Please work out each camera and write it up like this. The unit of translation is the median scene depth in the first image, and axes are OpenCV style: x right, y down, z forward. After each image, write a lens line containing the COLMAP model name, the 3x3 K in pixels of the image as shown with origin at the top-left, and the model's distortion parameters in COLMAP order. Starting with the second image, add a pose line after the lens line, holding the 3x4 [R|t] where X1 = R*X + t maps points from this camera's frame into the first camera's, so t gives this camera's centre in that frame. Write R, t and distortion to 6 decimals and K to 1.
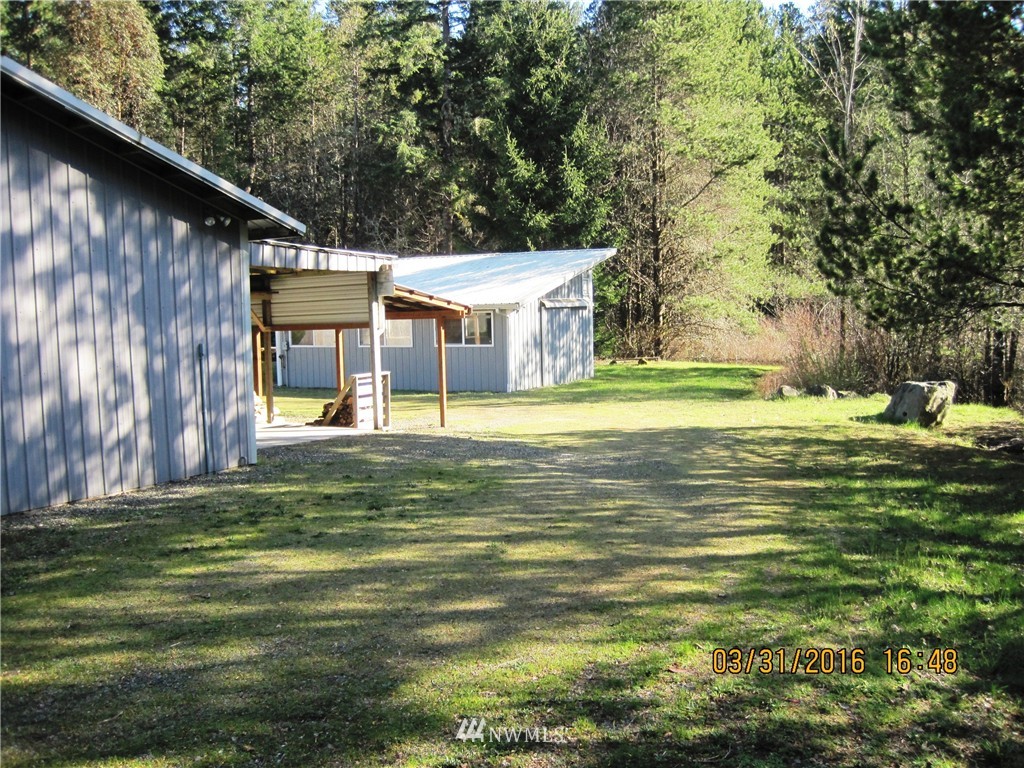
lens RADIAL K [[1049.3, 0, 512.0], [0, 1049.3, 384.0], [0, 0, 1]] dist [-0.005626, -0.011044]
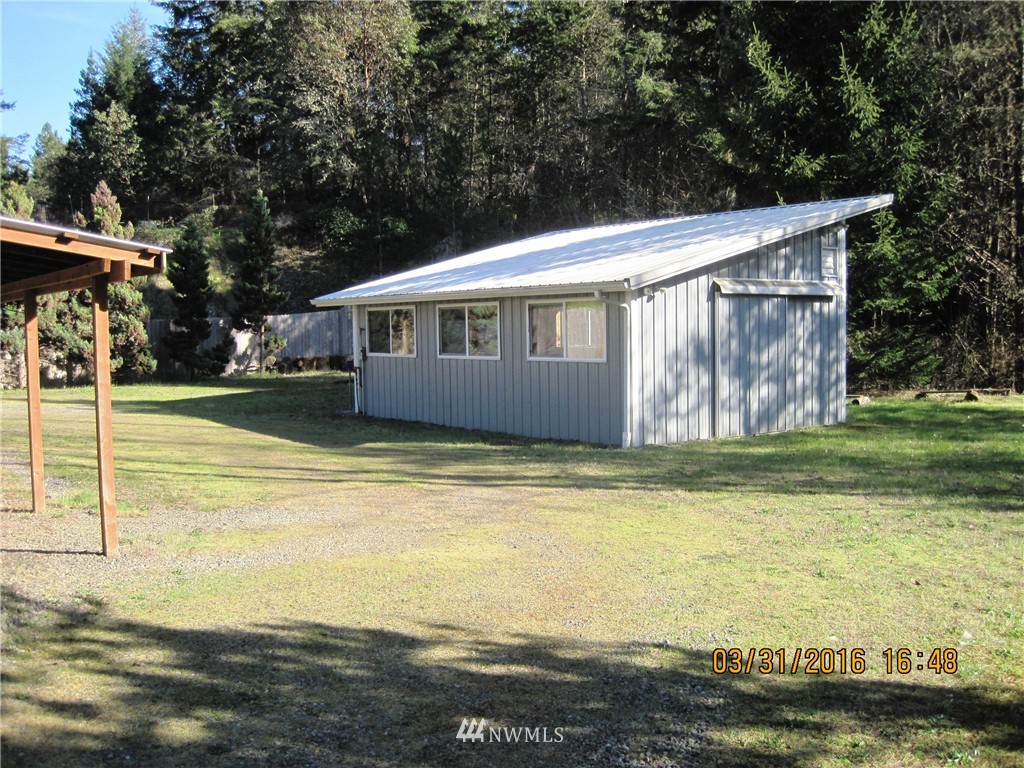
lens RADIAL K [[1135.4, 0, 512.0], [0, 1135.4, 384.0], [0, 0, 1]] dist [-0.130957, 0.211042]
pose [[0.933031, 0.031353, -0.358428, 0.127236], [-0.038438, 0.999181, -0.012658, -0.011637], [0.357738, 0.025588, 0.933471, 0.364678]]
